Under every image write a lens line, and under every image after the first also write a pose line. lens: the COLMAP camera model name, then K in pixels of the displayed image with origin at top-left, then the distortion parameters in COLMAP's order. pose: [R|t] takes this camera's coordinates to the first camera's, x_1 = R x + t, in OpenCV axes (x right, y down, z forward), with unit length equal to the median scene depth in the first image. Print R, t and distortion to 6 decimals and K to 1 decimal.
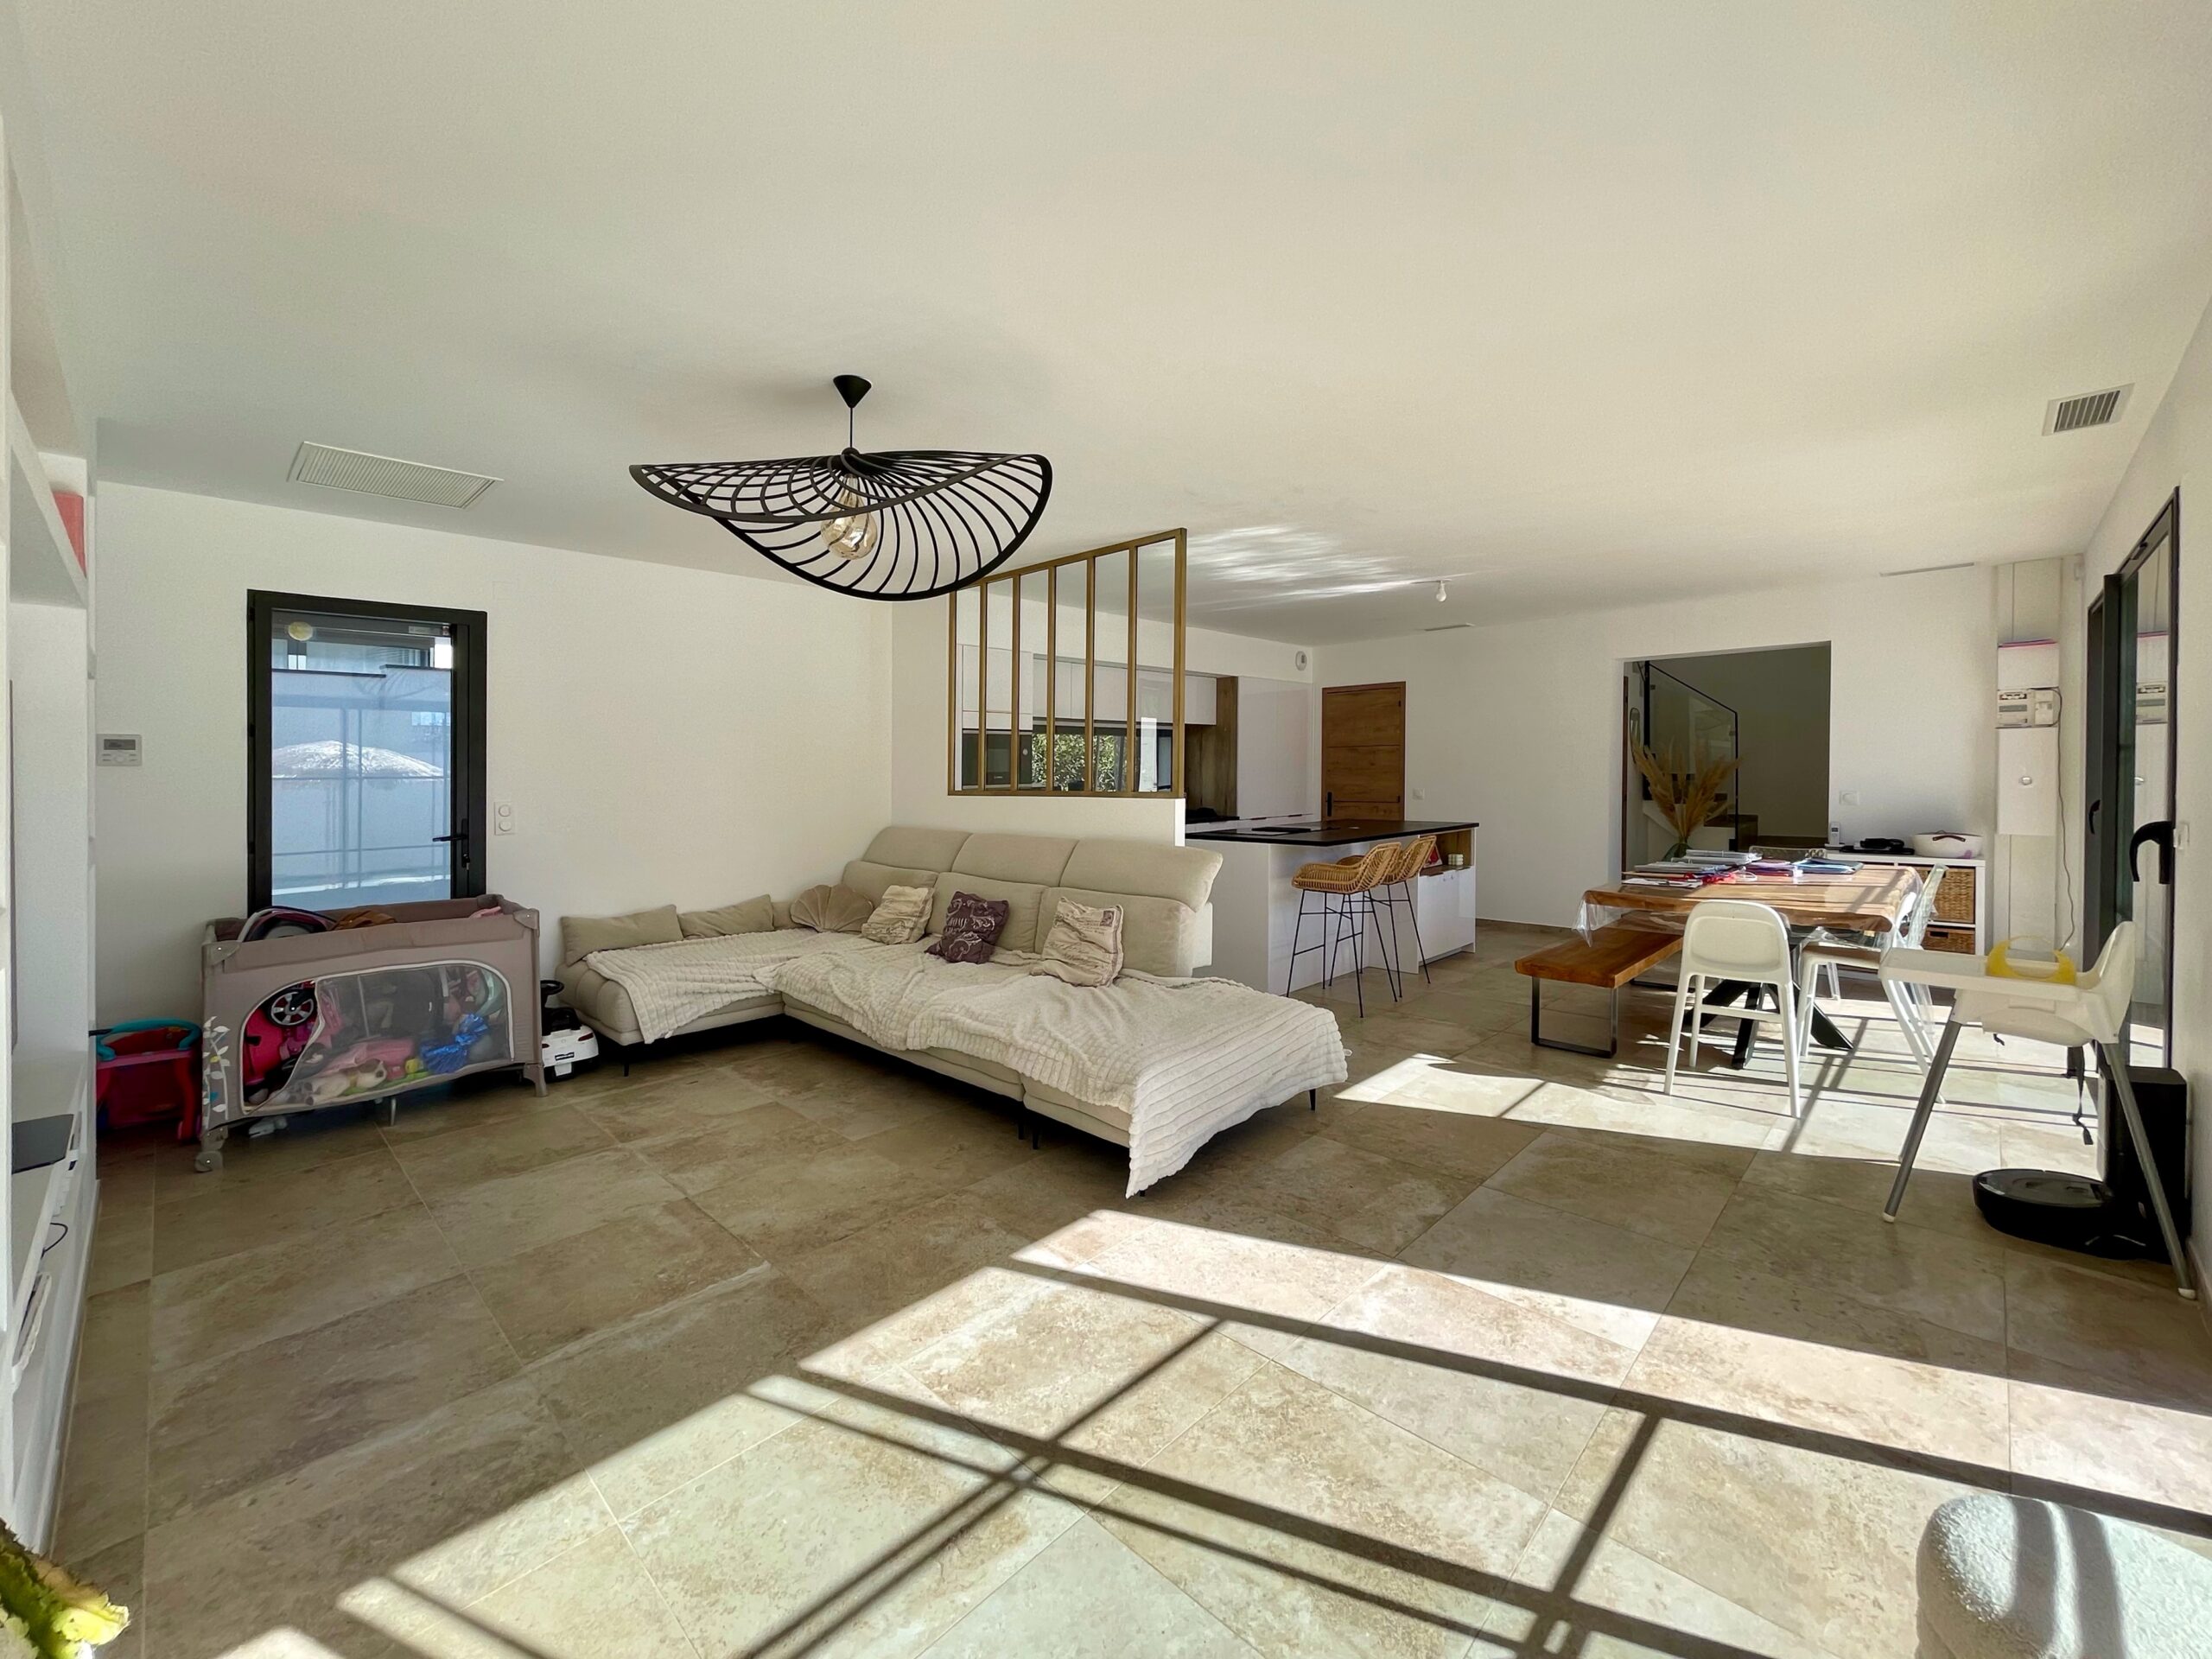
lens RADIAL K [[904.9, 0, 1087.6], [0, 904.9, 790.7], [0, 0, 1]] dist [-0.019210, 0.019213]
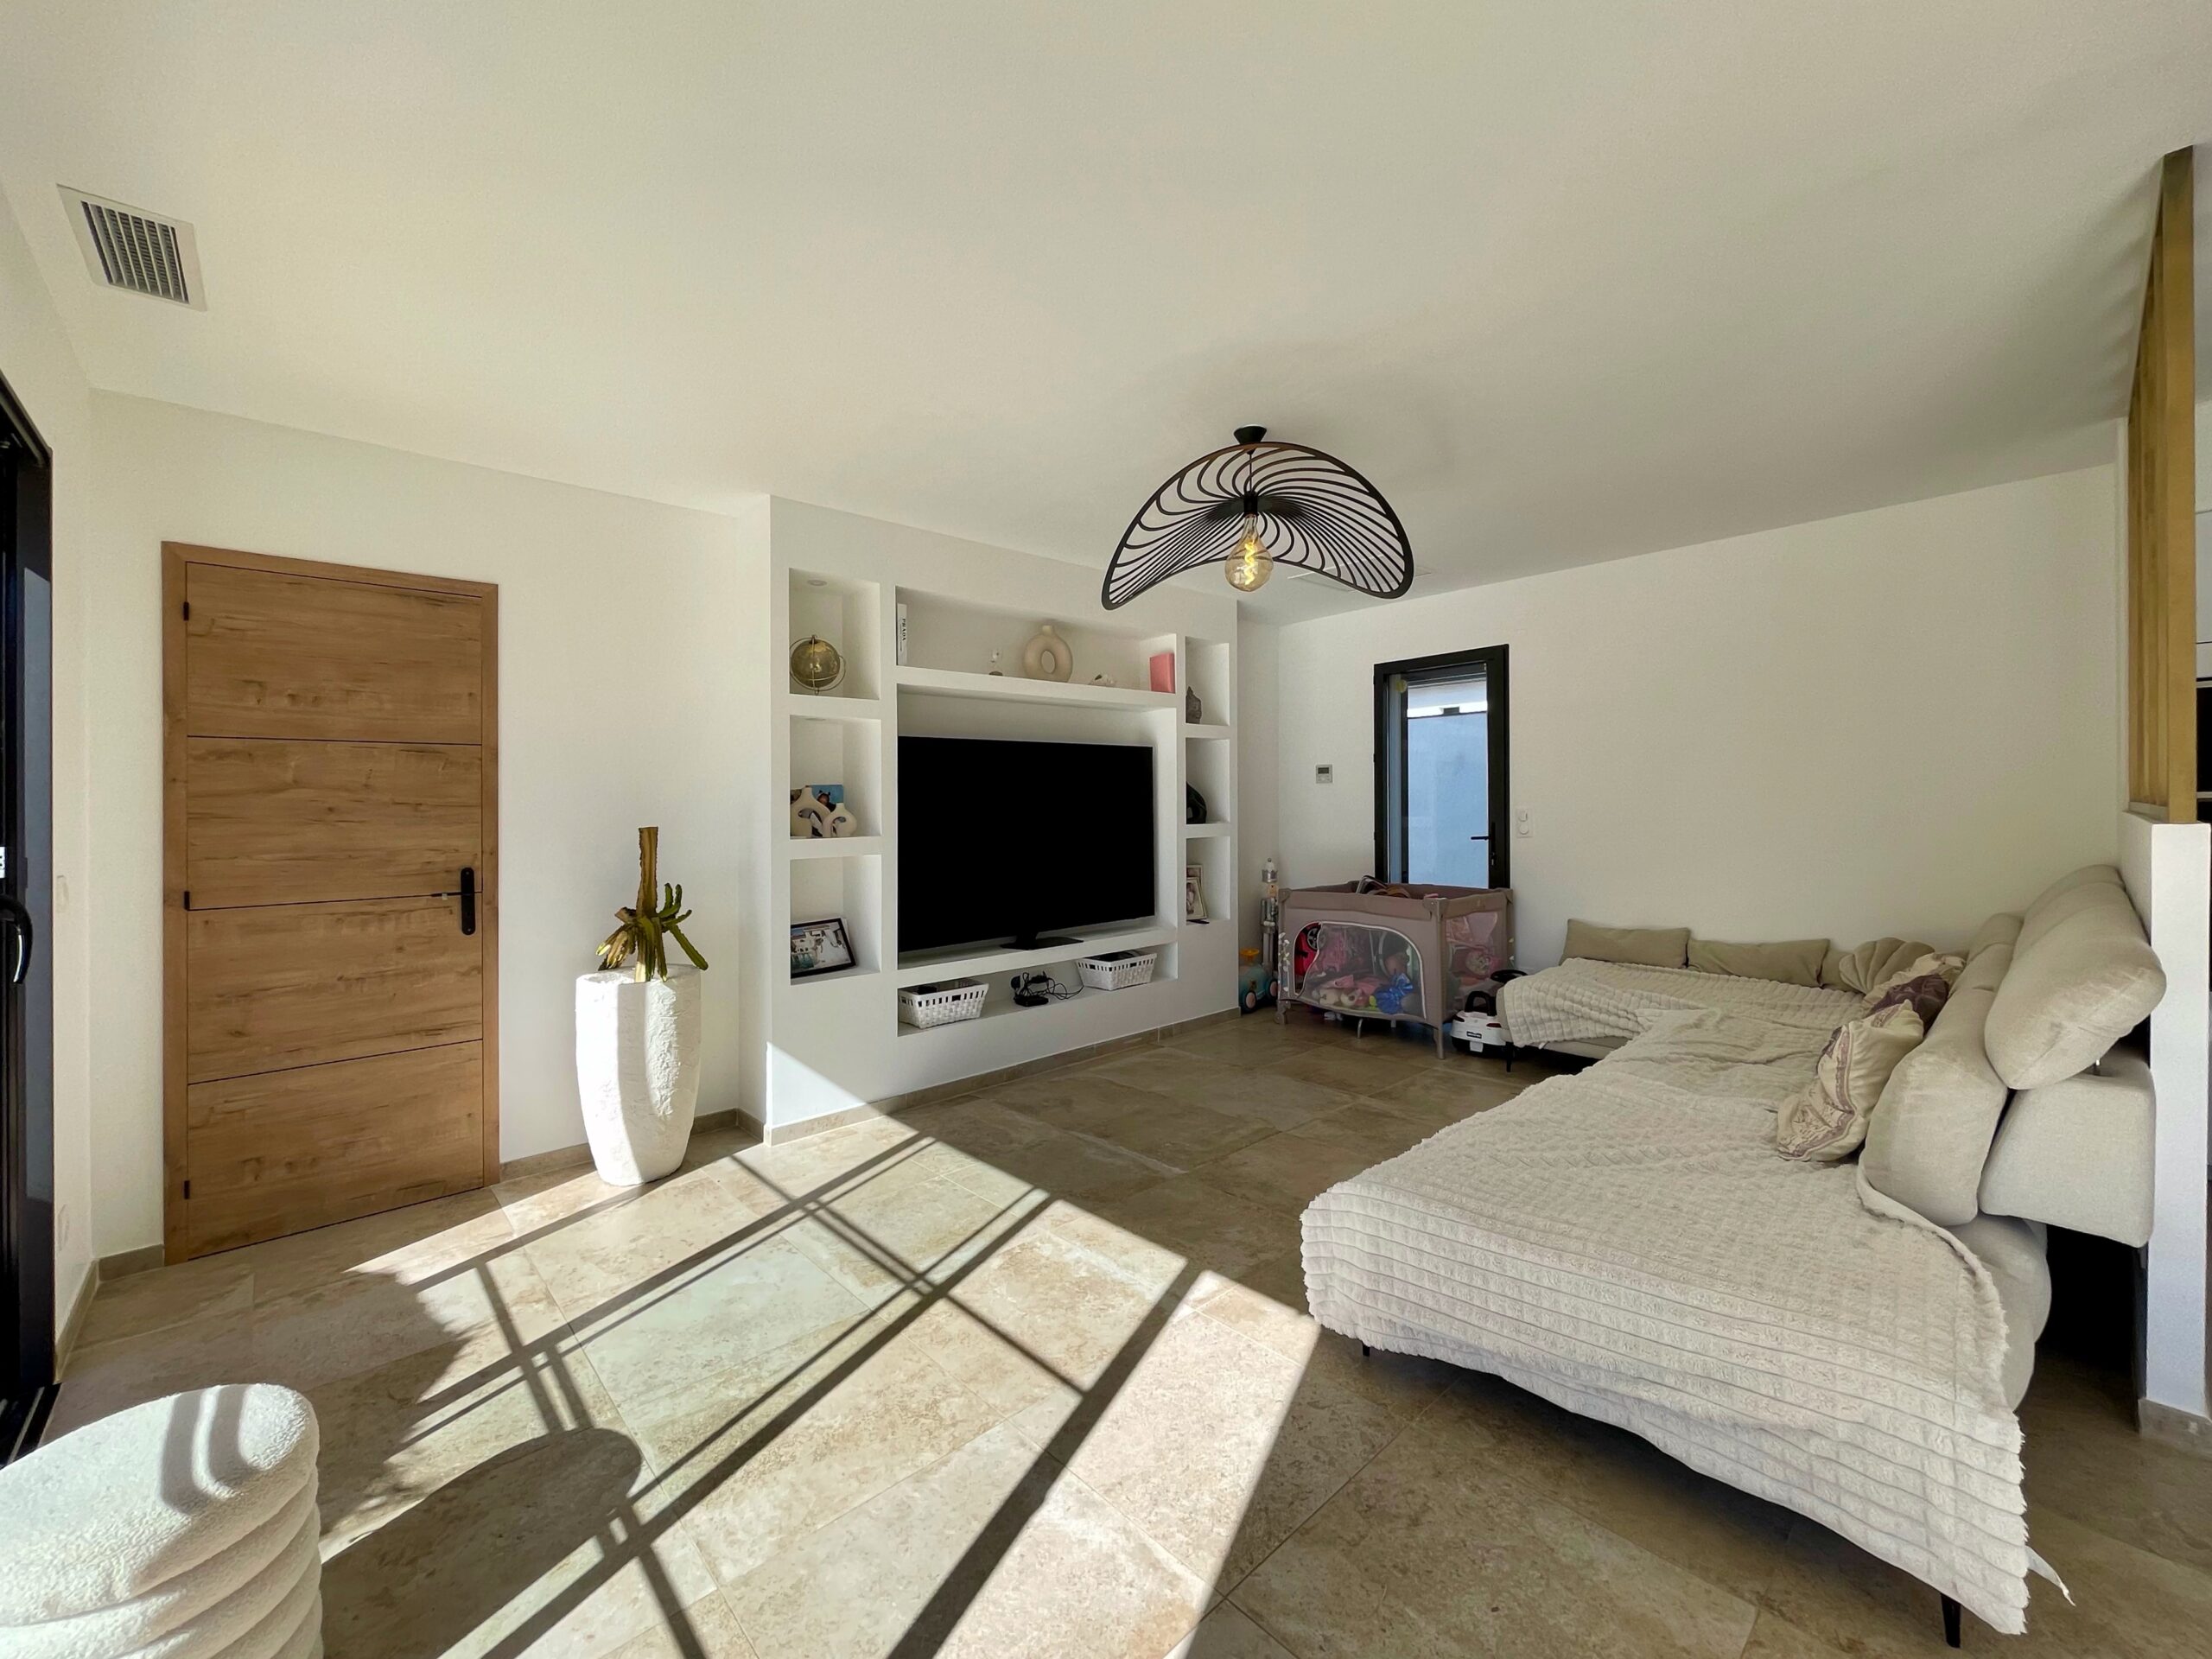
lens RADIAL K [[904.9, 0, 1087.6], [0, 904.9, 790.7], [0, 0, 1]] dist [-0.019210, 0.019213]
pose [[-0.048827, -0.004649, -0.998796, 0.999267], [-0.003864, 0.999983, -0.004465, -0.005800], [0.998800, 0.003641, -0.048844, 1.001969]]
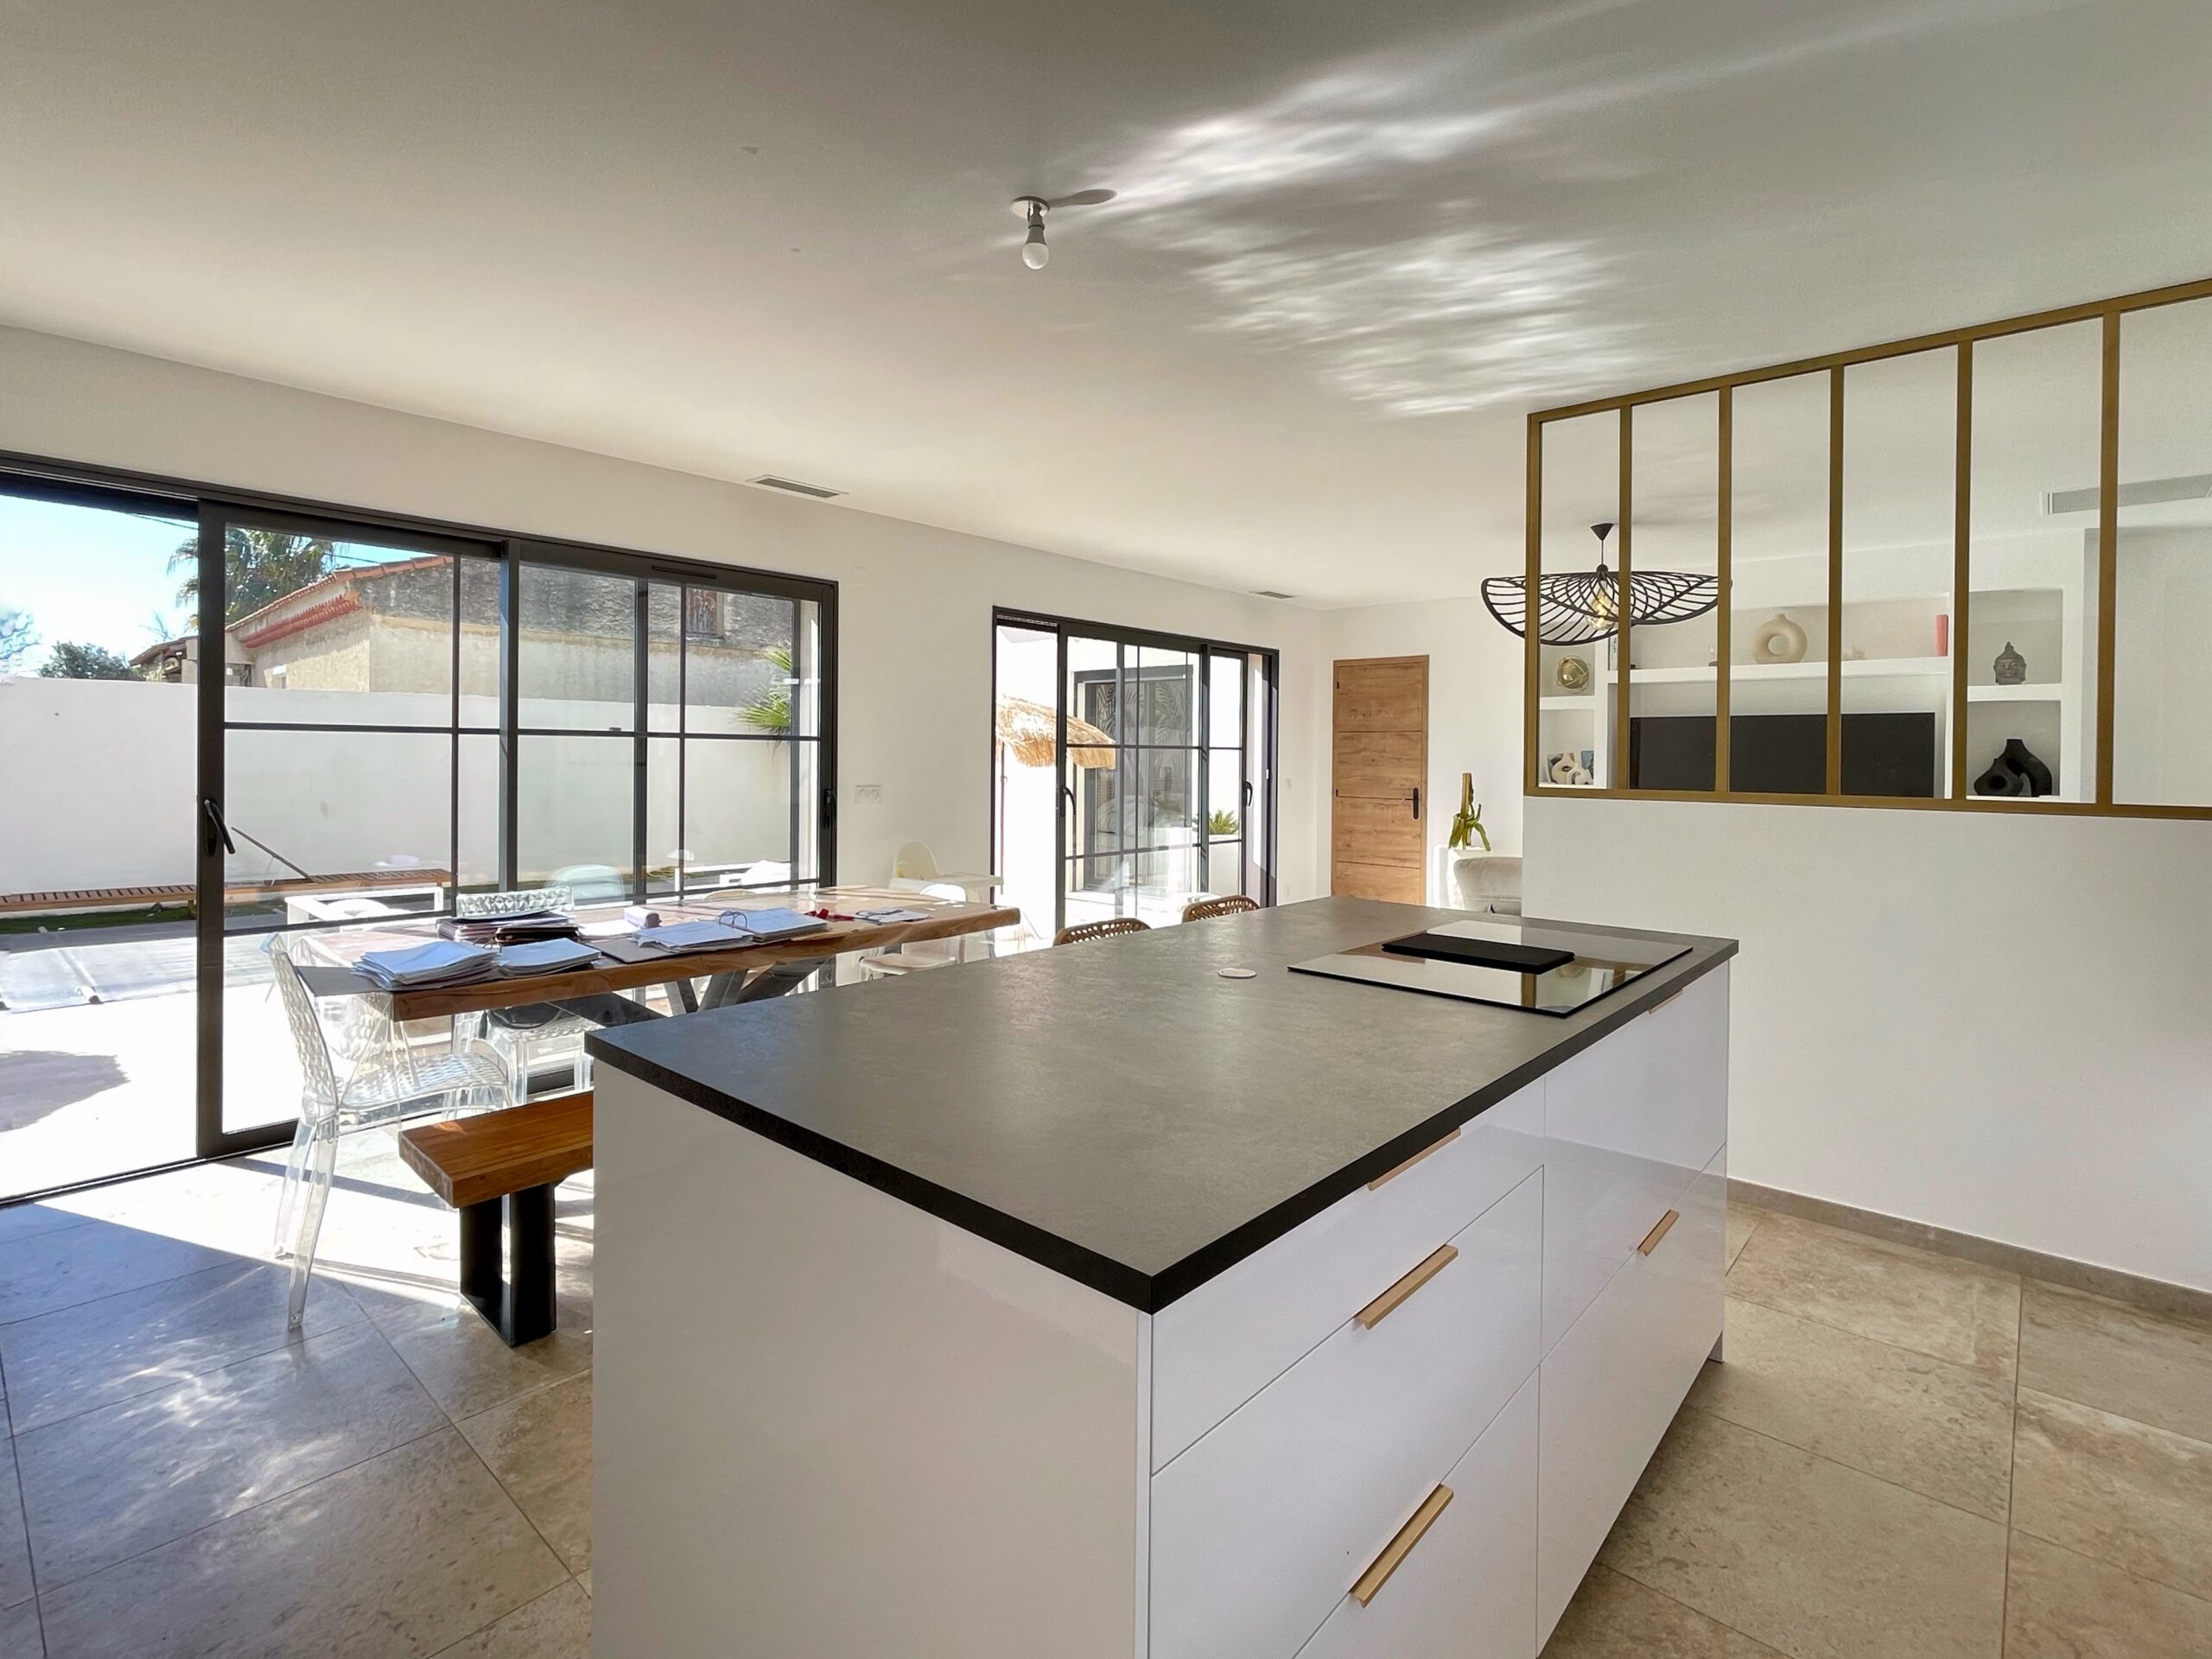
lens RADIAL K [[1058.4, 0, 1111.3], [0, 1058.4, 829.1], [0, 0, 1]] dist [0.000576, 0.000178]
pose [[-0.998692, -0.003766, -0.050983, 0.870536], [-0.008101, 0.996339, 0.085104, -0.044443], [0.050476, 0.085406, -0.995067, 3.316309]]
